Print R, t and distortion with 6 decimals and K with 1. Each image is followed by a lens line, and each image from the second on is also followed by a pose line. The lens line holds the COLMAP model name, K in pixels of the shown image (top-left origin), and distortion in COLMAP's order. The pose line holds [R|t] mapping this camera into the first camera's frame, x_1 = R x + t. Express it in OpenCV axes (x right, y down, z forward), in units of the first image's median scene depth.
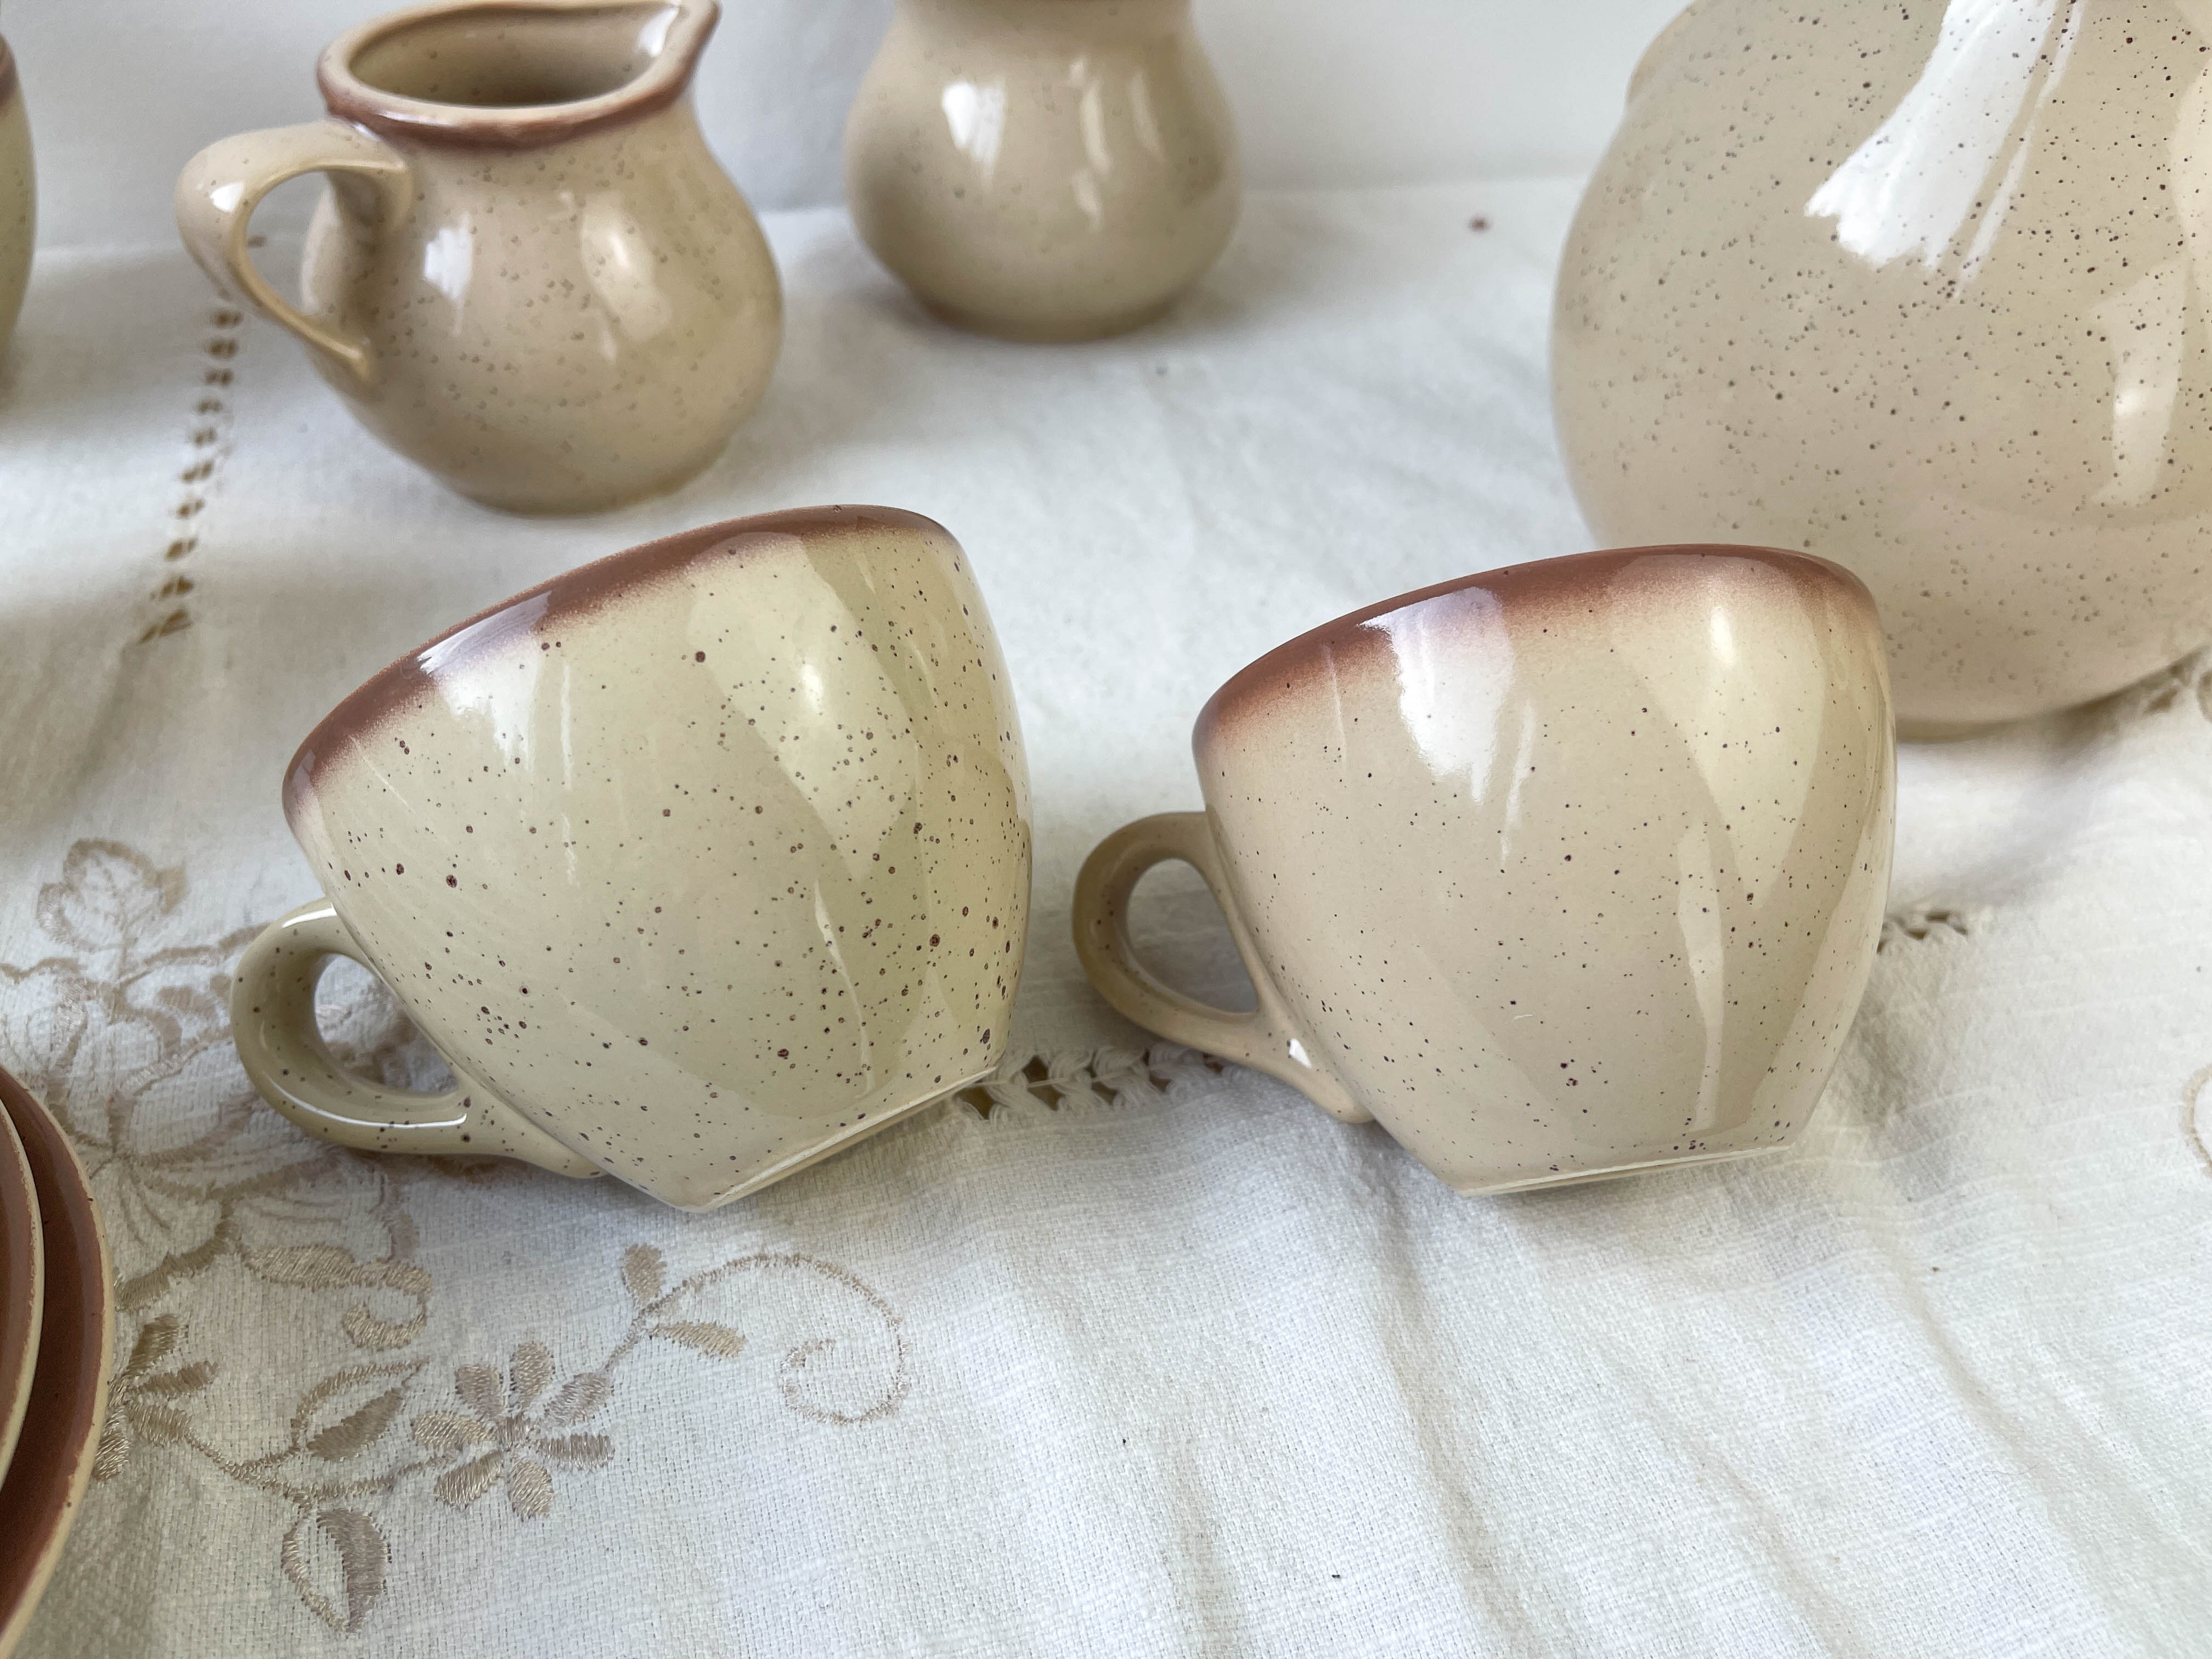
lens RADIAL K [[1820.0, 0, 1136.9], [0, 1820.0, 796.1], [0, 0, 1]] dist [0.033759, -0.069962]
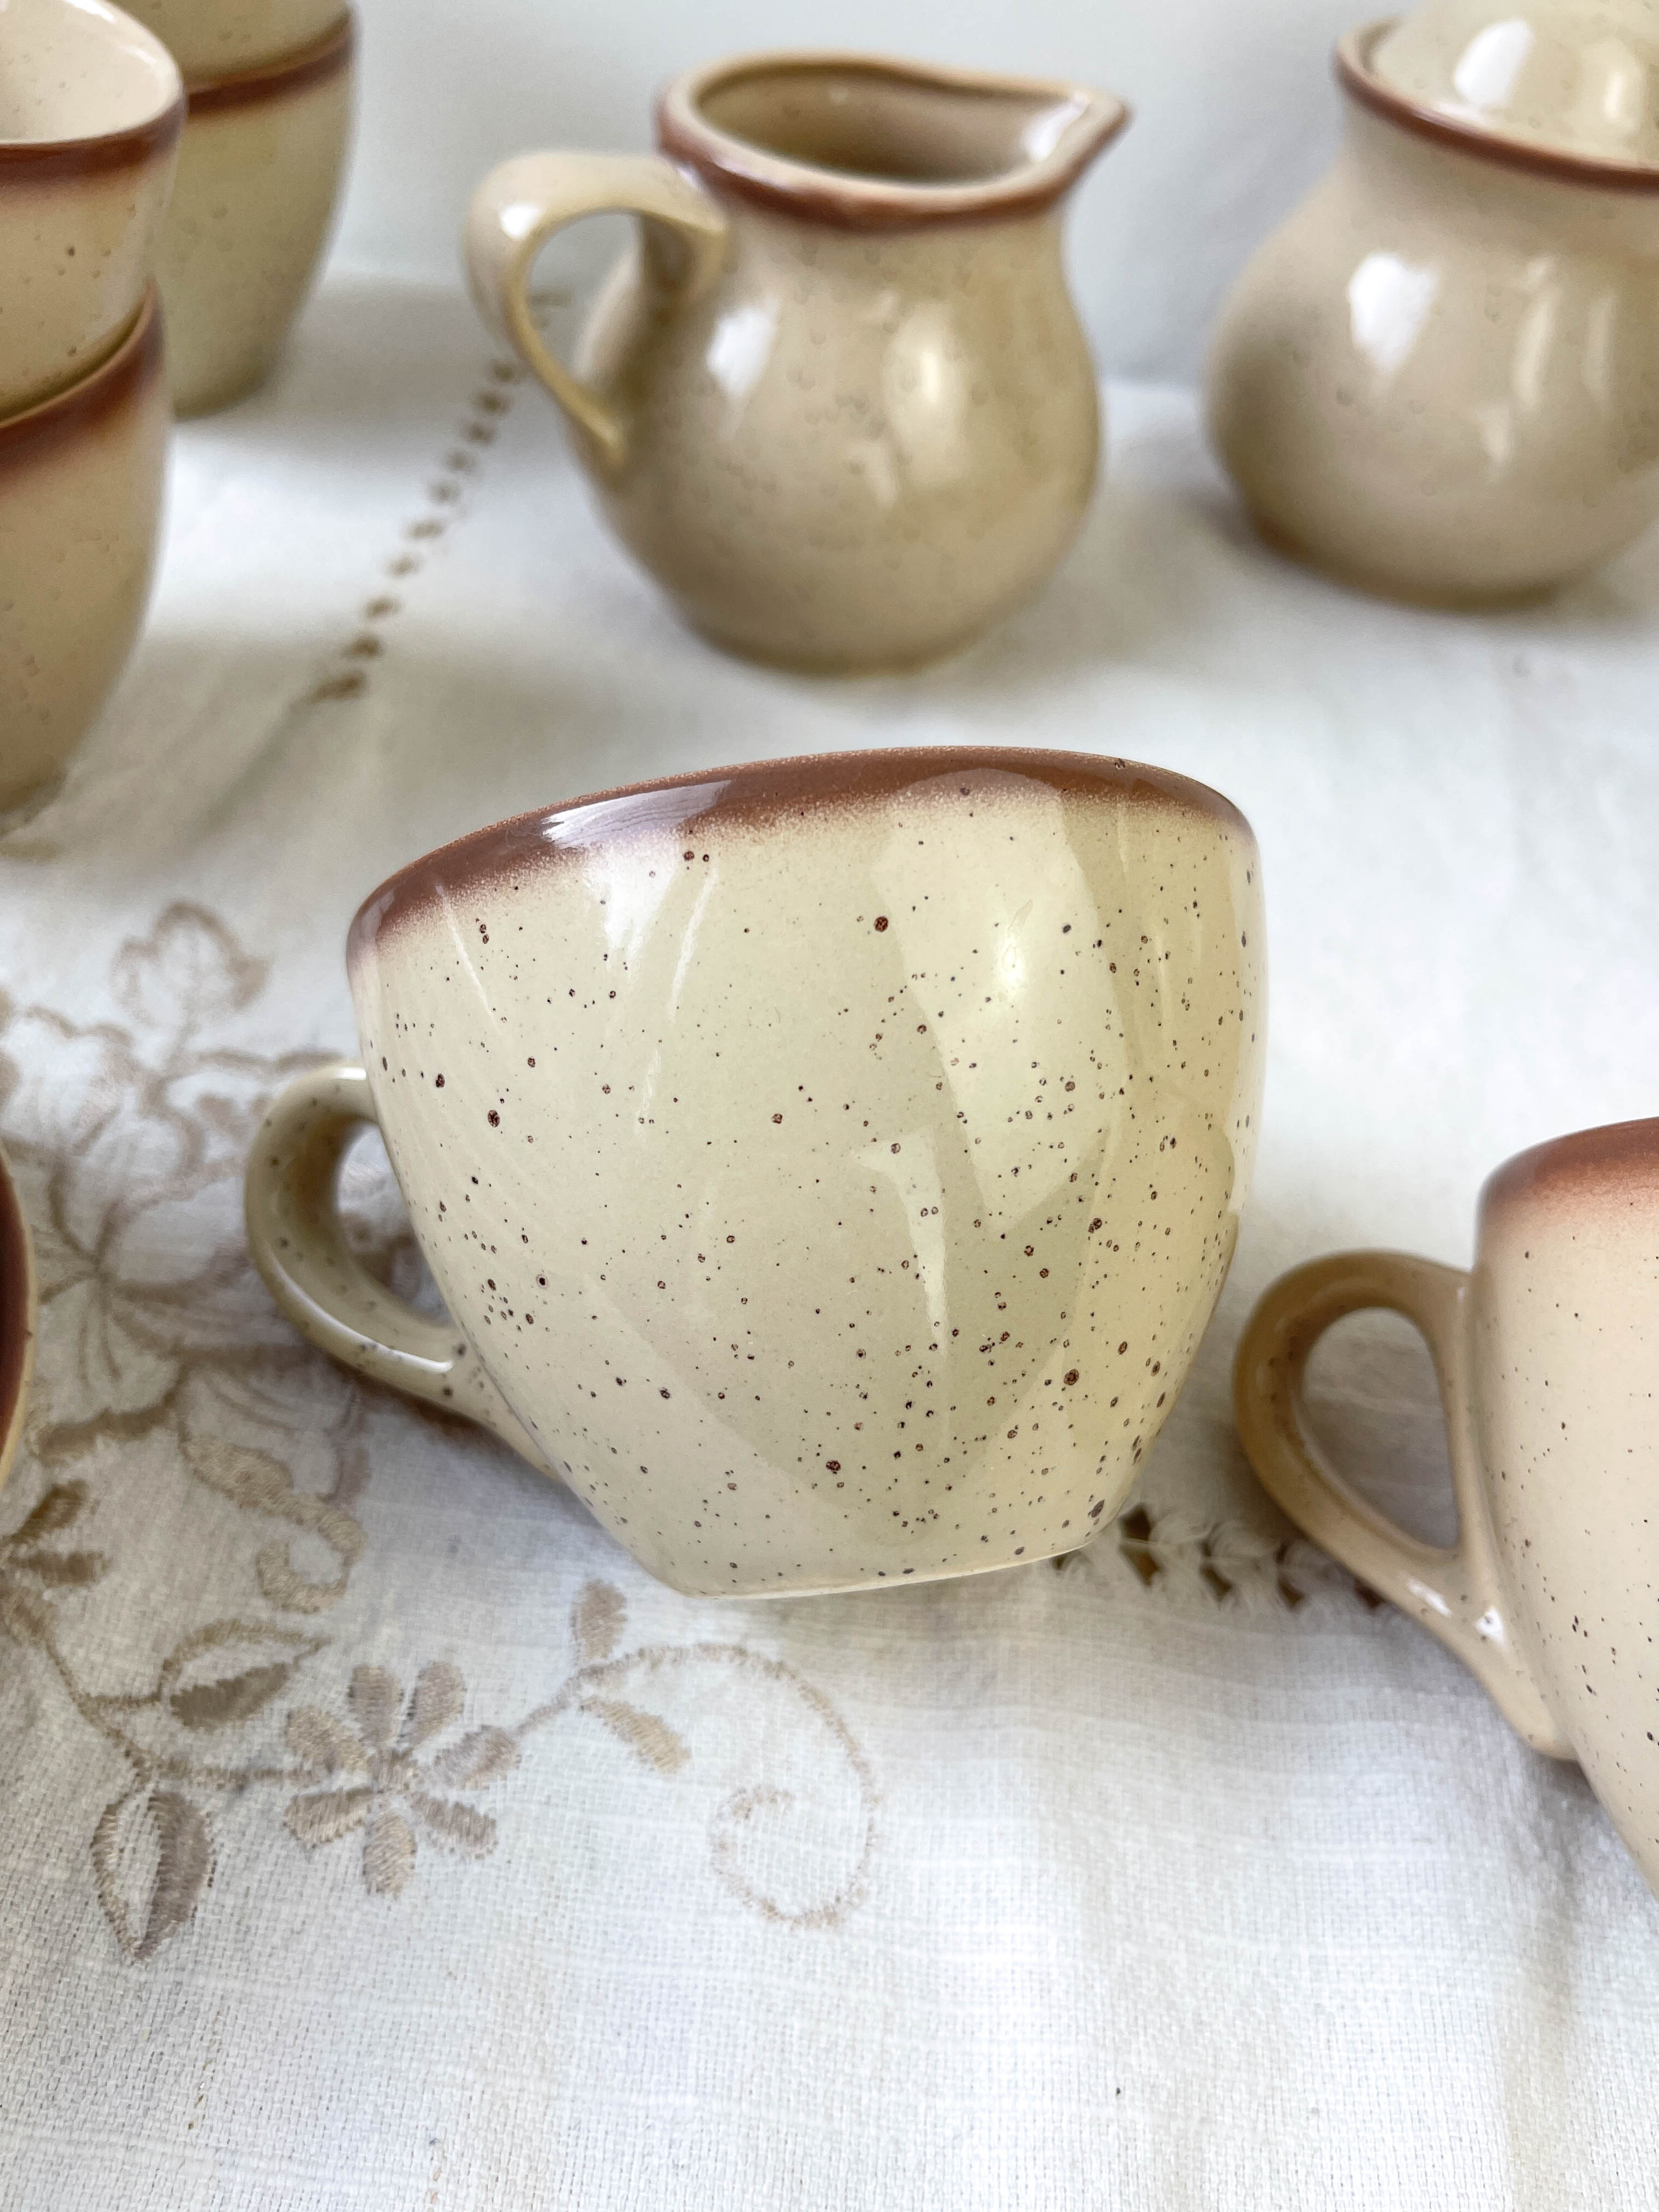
lens RADIAL K [[1808.6, 0, 785.8], [0, 1808.6, 1093.9], [0, 0, 1]] dist [0.011133, -0.012240]
pose [[0.924788, 0.293591, -0.242014, -0.068233], [-0.281024, 0.955865, 0.085719, -0.053008], [0.256500, -0.011260, 0.966479, 0.249985]]
